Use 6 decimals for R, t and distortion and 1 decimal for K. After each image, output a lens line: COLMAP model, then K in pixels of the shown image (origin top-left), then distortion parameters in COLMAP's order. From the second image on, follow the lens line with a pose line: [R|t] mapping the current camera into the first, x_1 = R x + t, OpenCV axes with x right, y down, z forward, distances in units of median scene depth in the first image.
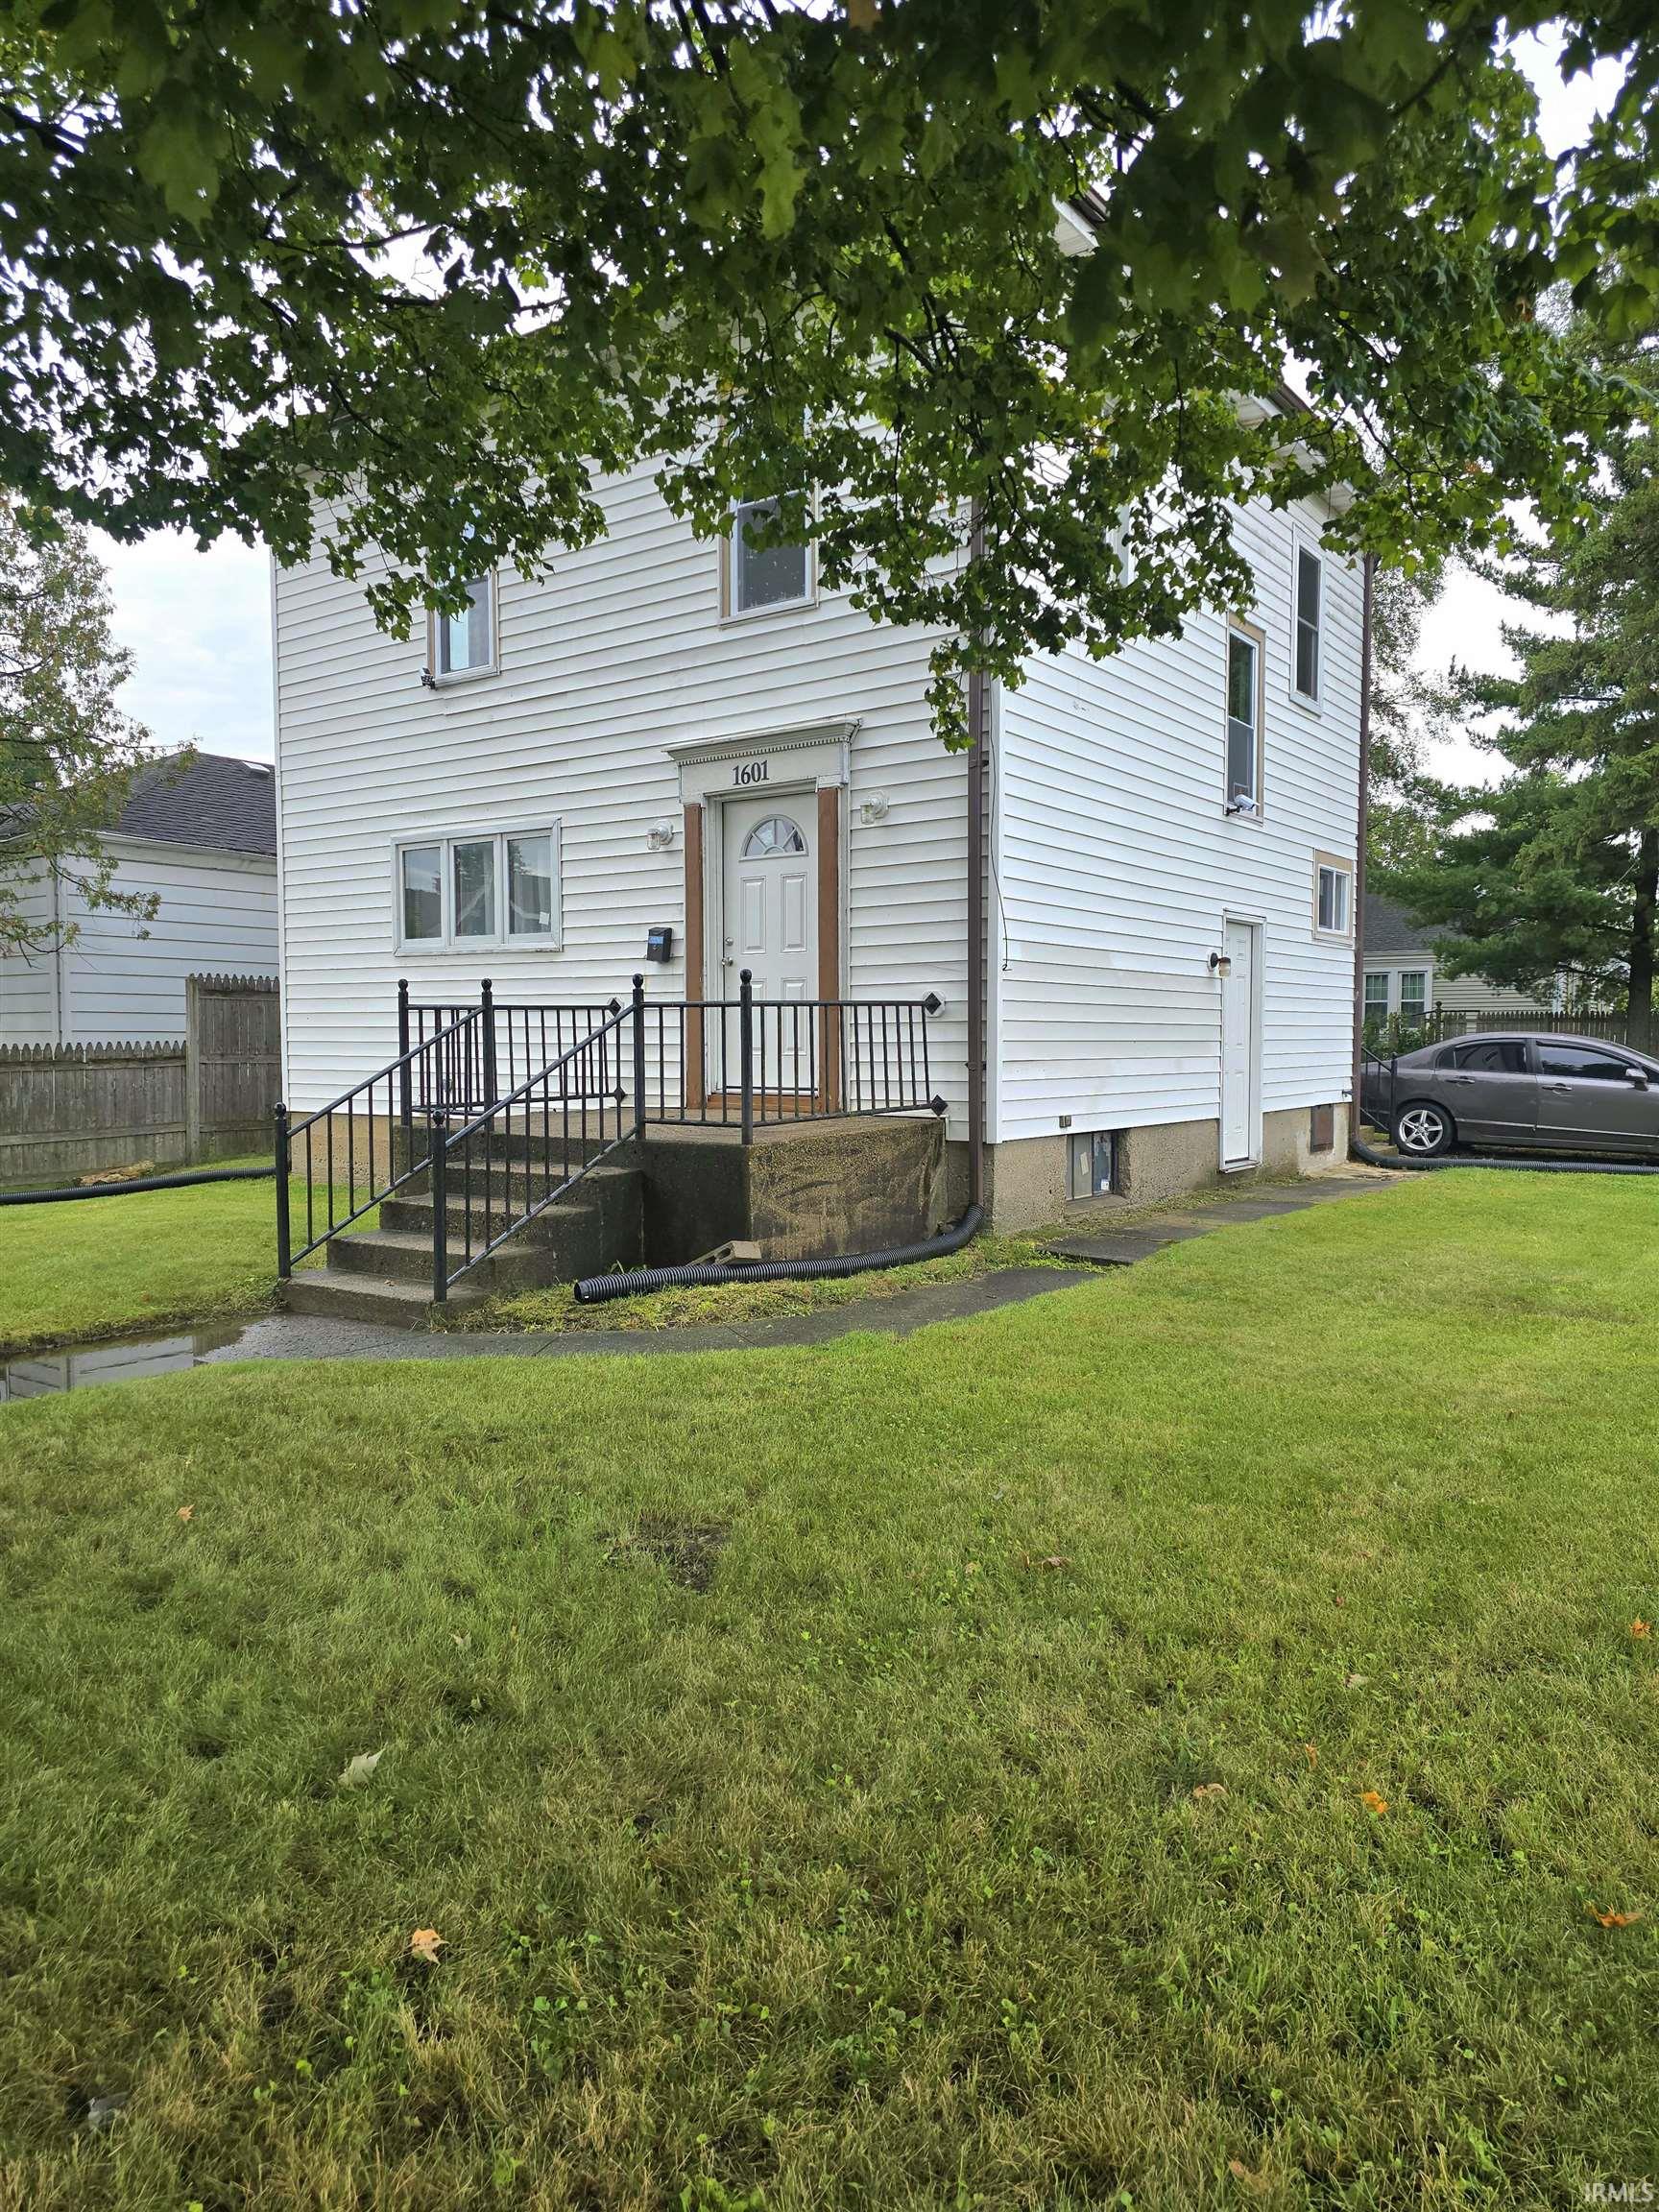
lens RADIAL K [[1450.2, 0, 829.5], [0, 1450.2, 1106.0], [0, 0, 1]] dist [0.064936, 0.000148]
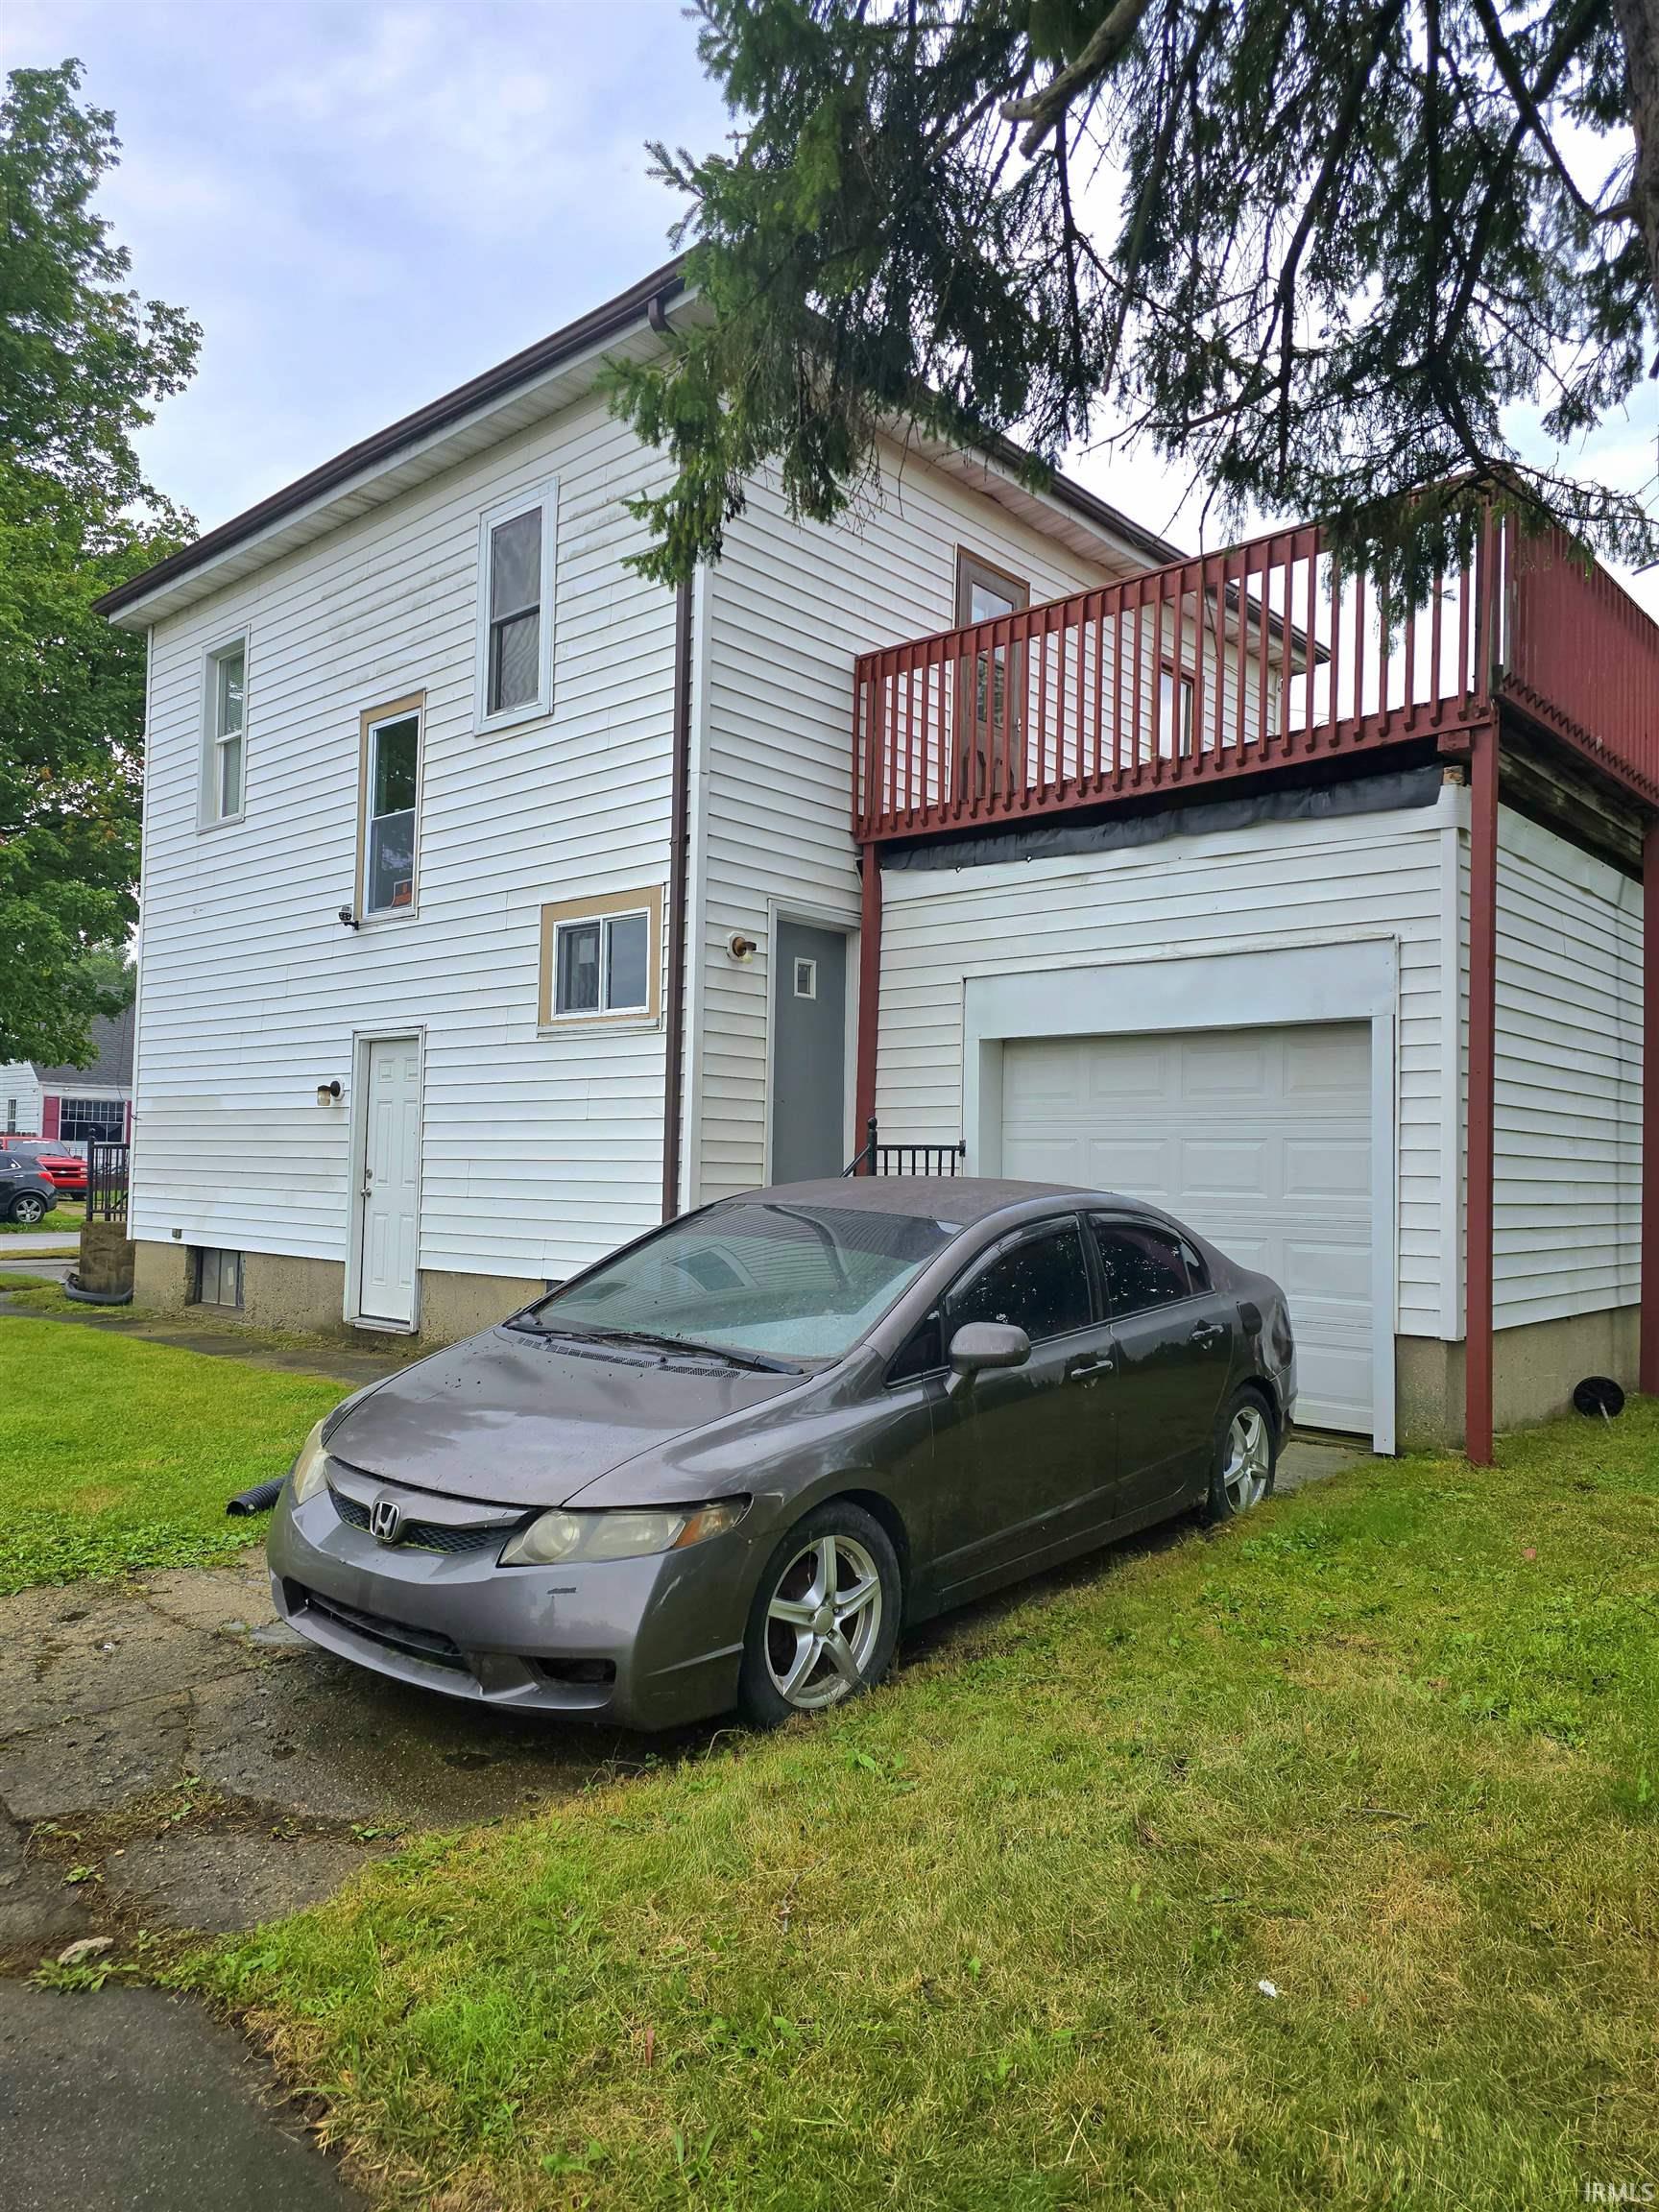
lens RADIAL K [[1445.2, 0, 825.0], [0, 1445.2, 1128.4], [0, 0, 1]] dist [0.175905, 0.000082]
pose [[-0.106232, -0.035369, -0.993712, 0.886737], [-0.072663, 0.996971, -0.027717, -0.054174], [0.991683, 0.069261, -0.108480, 1.073994]]
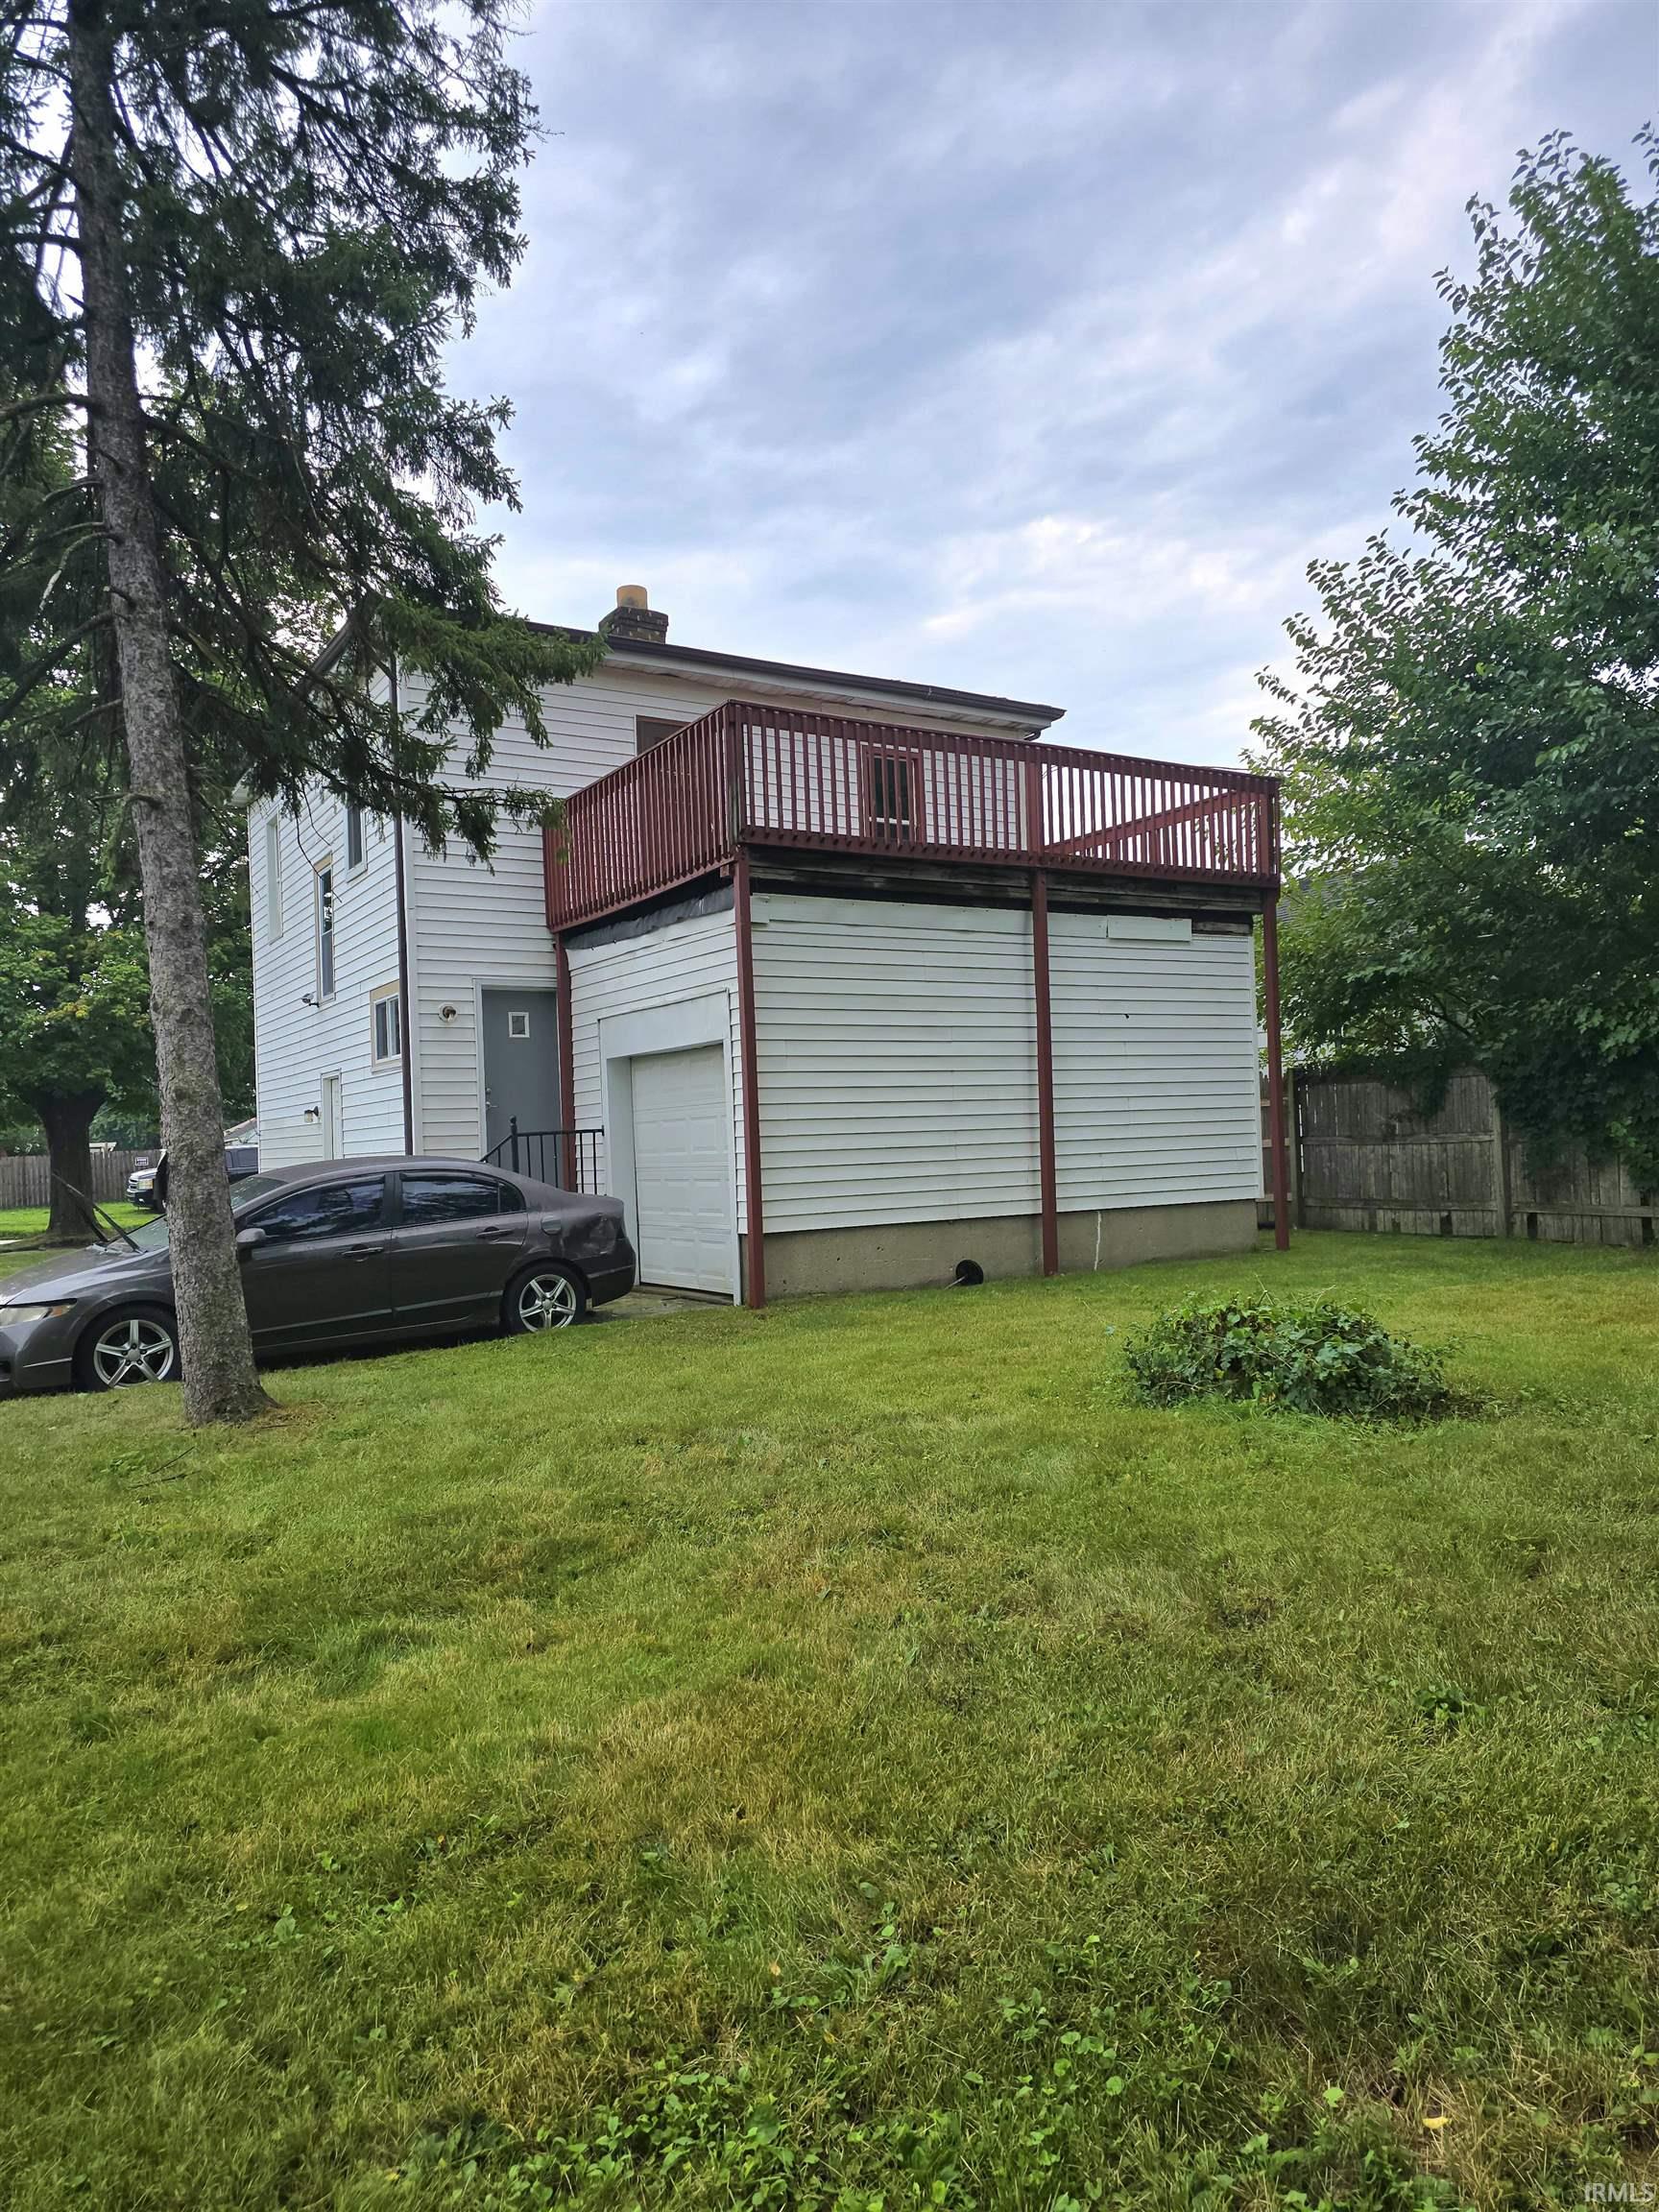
lens RADIAL K [[1450.2, 0, 829.5], [0, 1450.2, 1106.0], [0, 0, 1]] dist [0.064936, 0.000148]
pose [[-0.370386, -0.013287, -0.928783, 1.078460], [-0.014064, 0.999863, -0.008695, -0.075721], [0.928771, 0.009842, -0.370522, 1.525922]]
